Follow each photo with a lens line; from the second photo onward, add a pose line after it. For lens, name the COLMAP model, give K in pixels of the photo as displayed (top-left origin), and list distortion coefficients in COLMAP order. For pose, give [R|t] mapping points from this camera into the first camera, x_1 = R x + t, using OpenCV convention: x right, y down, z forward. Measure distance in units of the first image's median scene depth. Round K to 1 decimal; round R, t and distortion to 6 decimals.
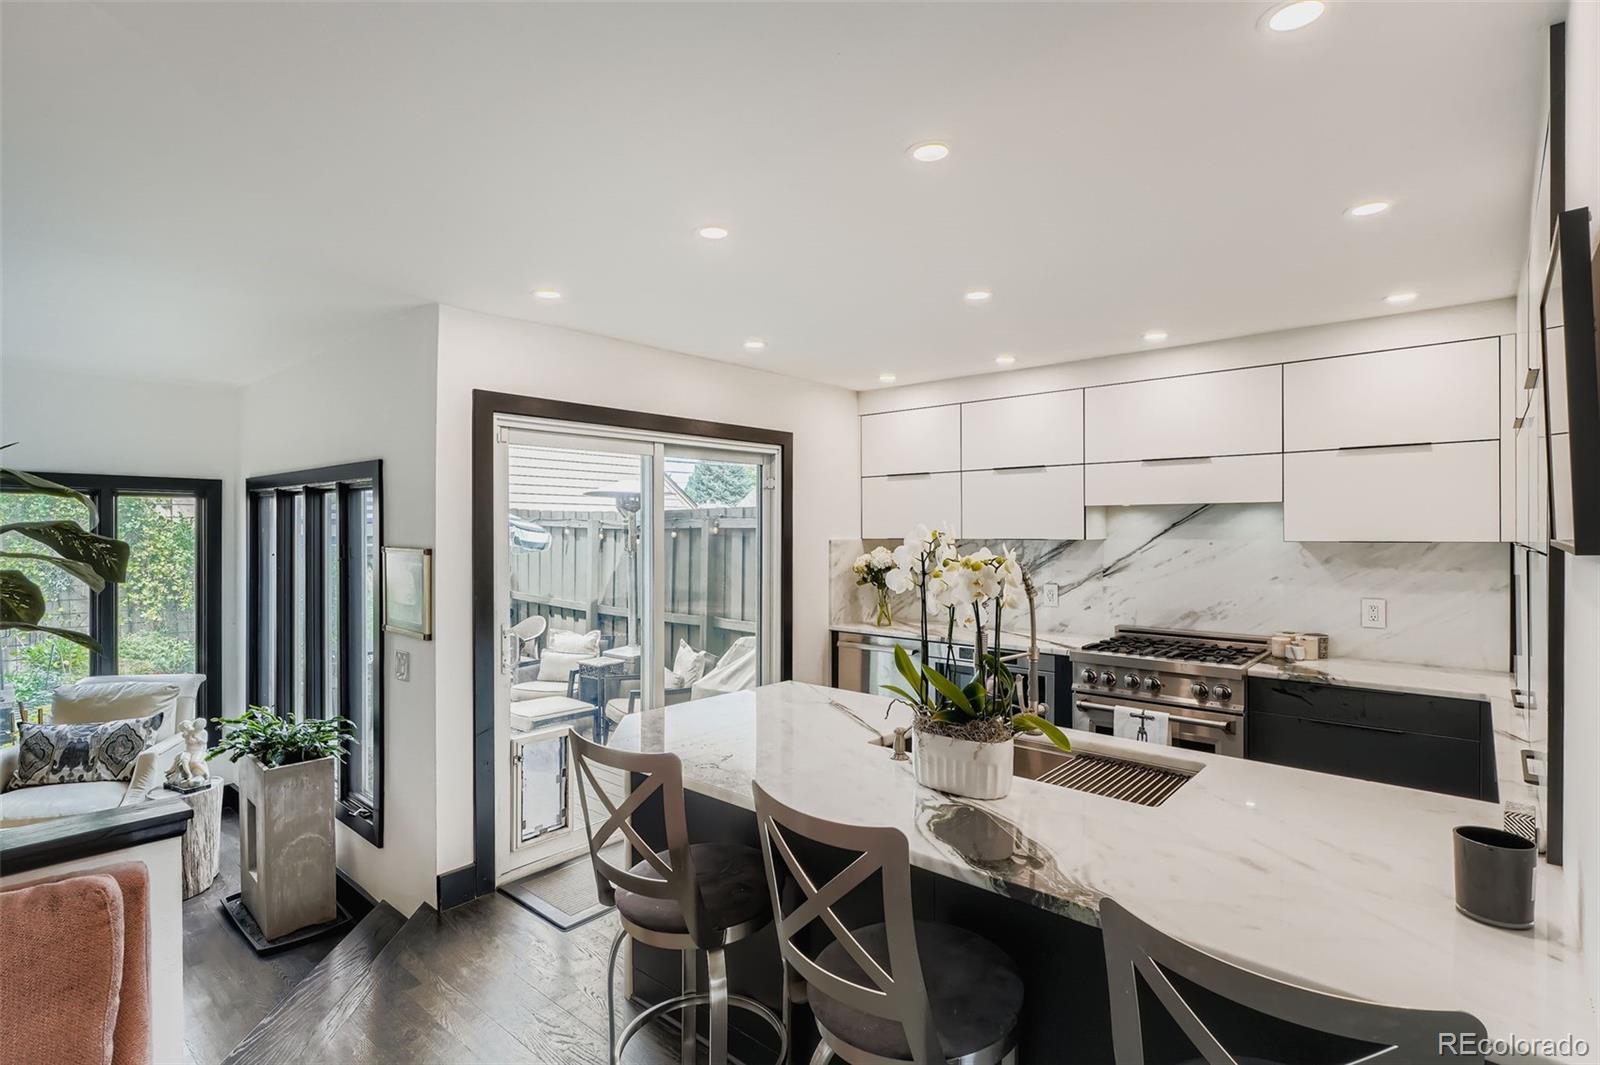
lens RADIAL K [[778.3, 0, 807.5], [0, 778.3, 530.5], [0, 0, 1]] dist [-0.004535, 0.000397]
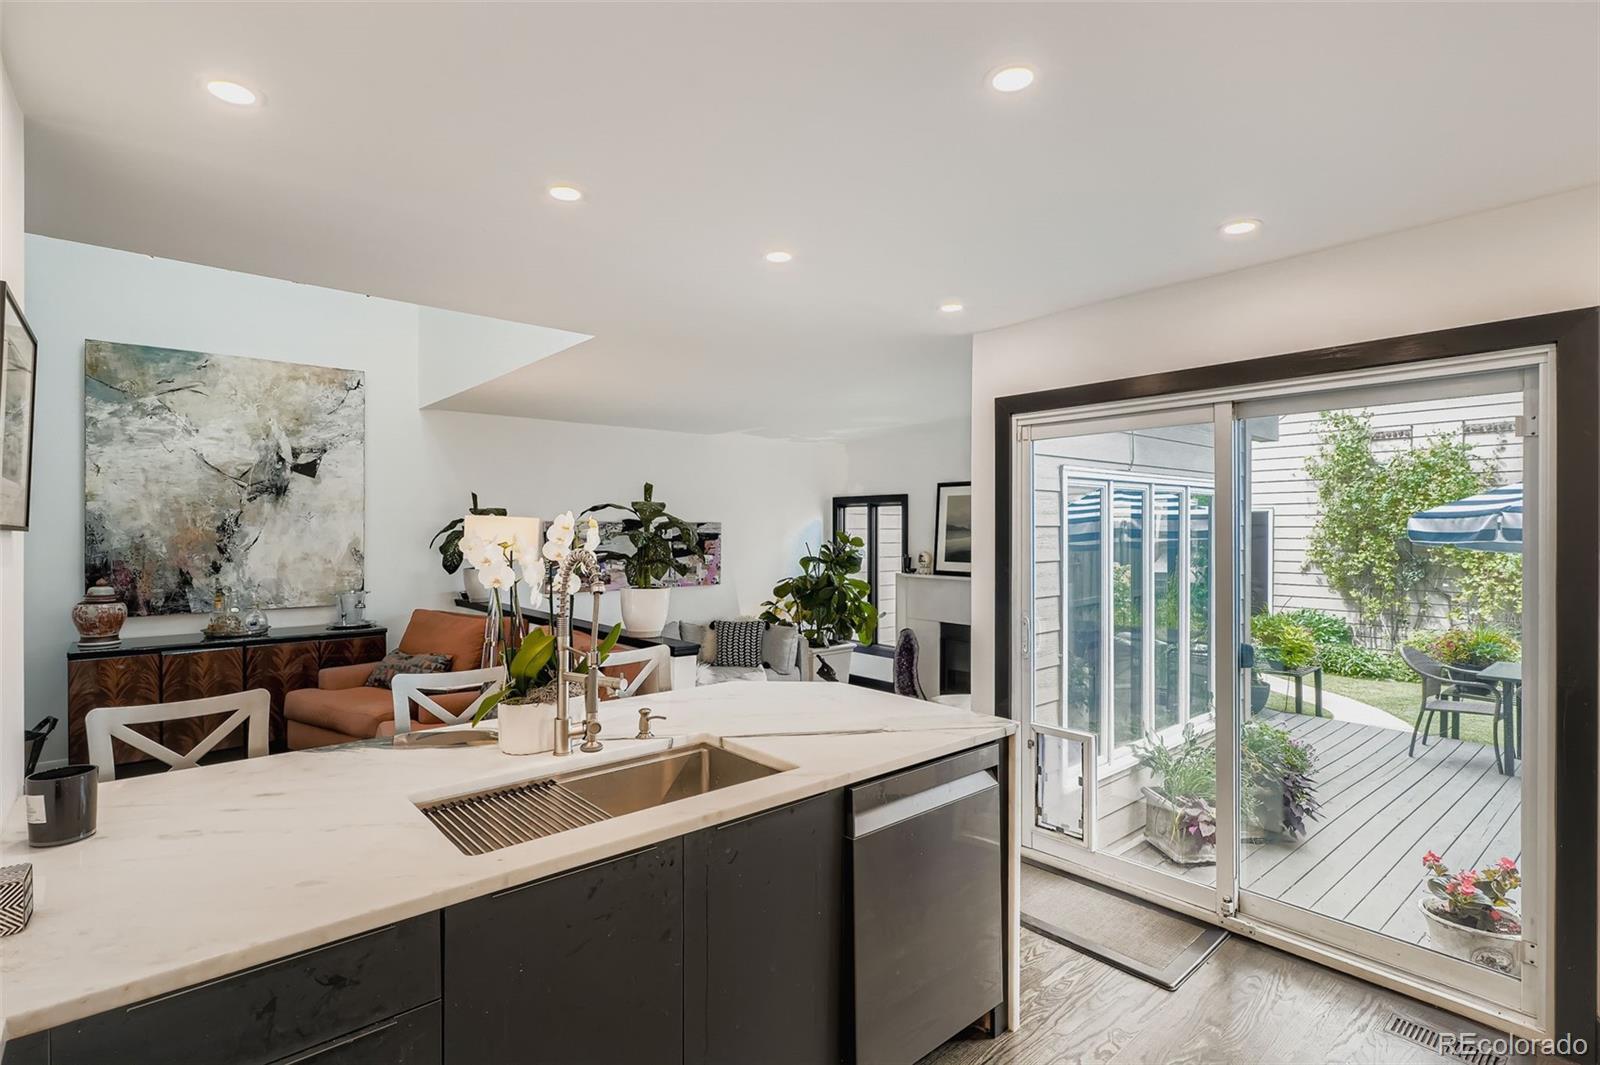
lens RADIAL K [[778.3, 0, 800.7], [0, 778.3, 530.2], [0, 0, 1]] dist [-0.004535, 0.000397]
pose [[-0.129378, 0.001200, -0.991595, 0.584477], [0.000327, 0.999999, 0.001168, 0.006492], [0.991595, -0.000173, -0.129379, 0.694852]]
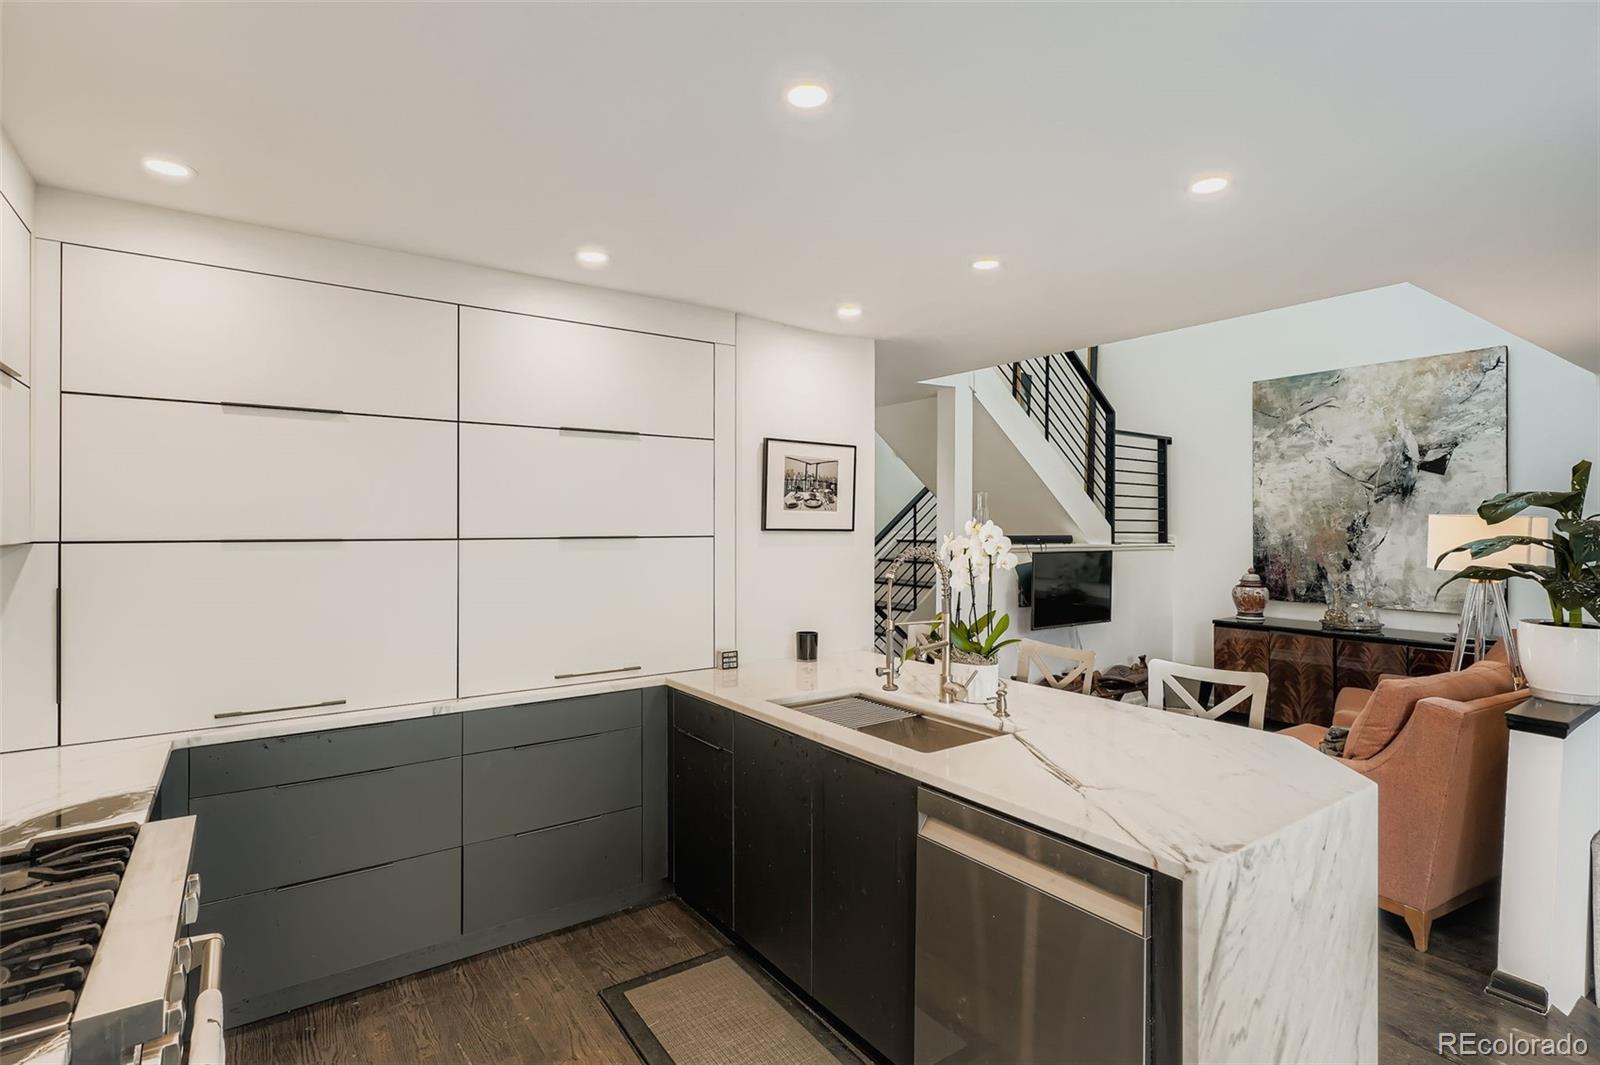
lens RADIAL K [[778.3, 0, 794.5], [0, 778.3, 529.7], [0, 0, 1]] dist [-0.004535, 0.000397]
pose [[-0.972305, -0.002434, 0.233705, 0.423866], [-0.001282, 0.999986, 0.005083, 0.004640], [-0.233714, 0.004643, -0.972294, 0.840669]]
